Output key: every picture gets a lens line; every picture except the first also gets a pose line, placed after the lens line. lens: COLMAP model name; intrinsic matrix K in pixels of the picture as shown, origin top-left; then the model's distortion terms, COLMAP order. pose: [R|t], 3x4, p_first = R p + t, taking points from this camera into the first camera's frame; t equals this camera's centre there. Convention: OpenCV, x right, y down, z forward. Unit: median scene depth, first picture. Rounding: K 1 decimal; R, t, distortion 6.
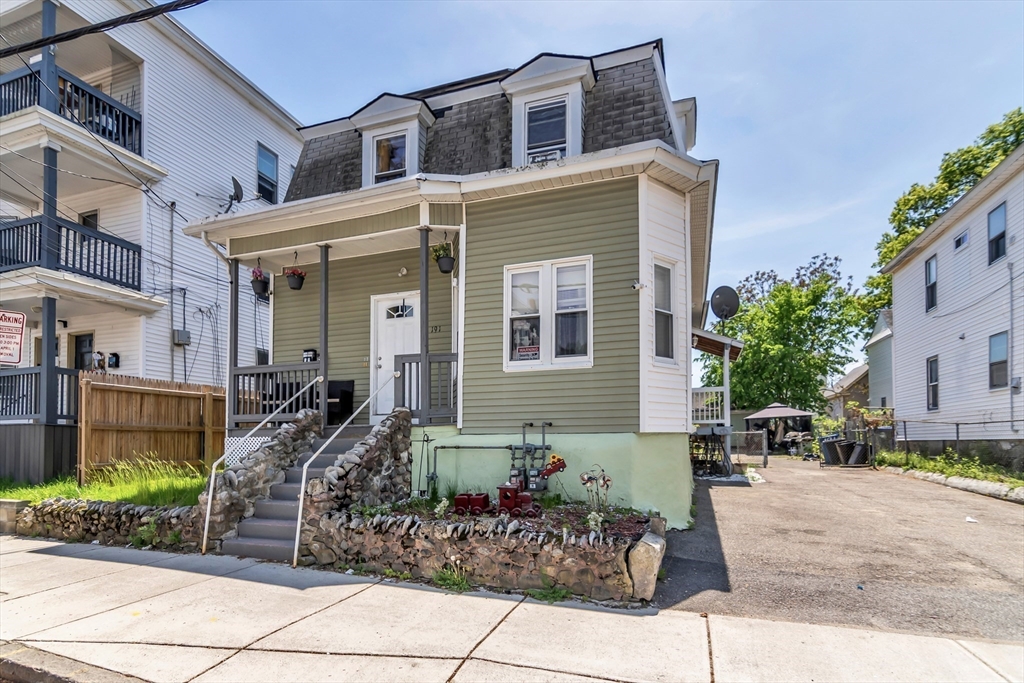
lens RADIAL K [[511.6, 0, 515.0], [0, 511.6, 326.5], [0, 0, 1]] dist [0.002511, -0.000004]
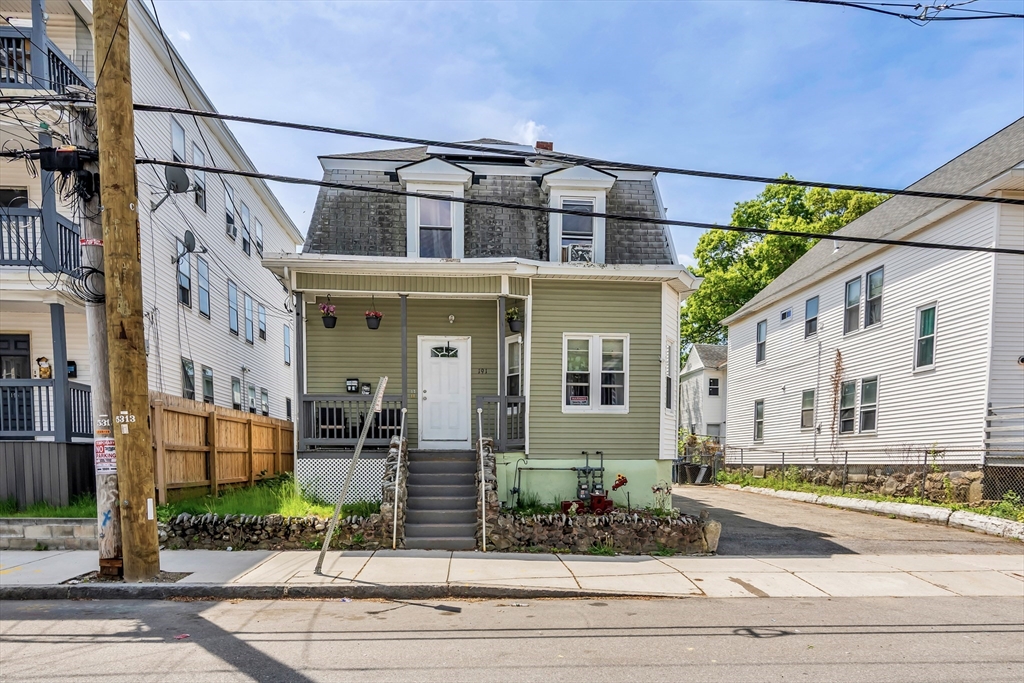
lens RADIAL K [[626.1, 0, 508.9], [0, 626.1, 316.2], [0, 0, 1]] dist [0.002835, 0.000904]
pose [[0.922639, 0.094292, 0.373959, -0.763707], [-0.091962, 0.995471, -0.024114, -0.108421], [-0.374539, -0.012142, 0.927132, -0.458523]]
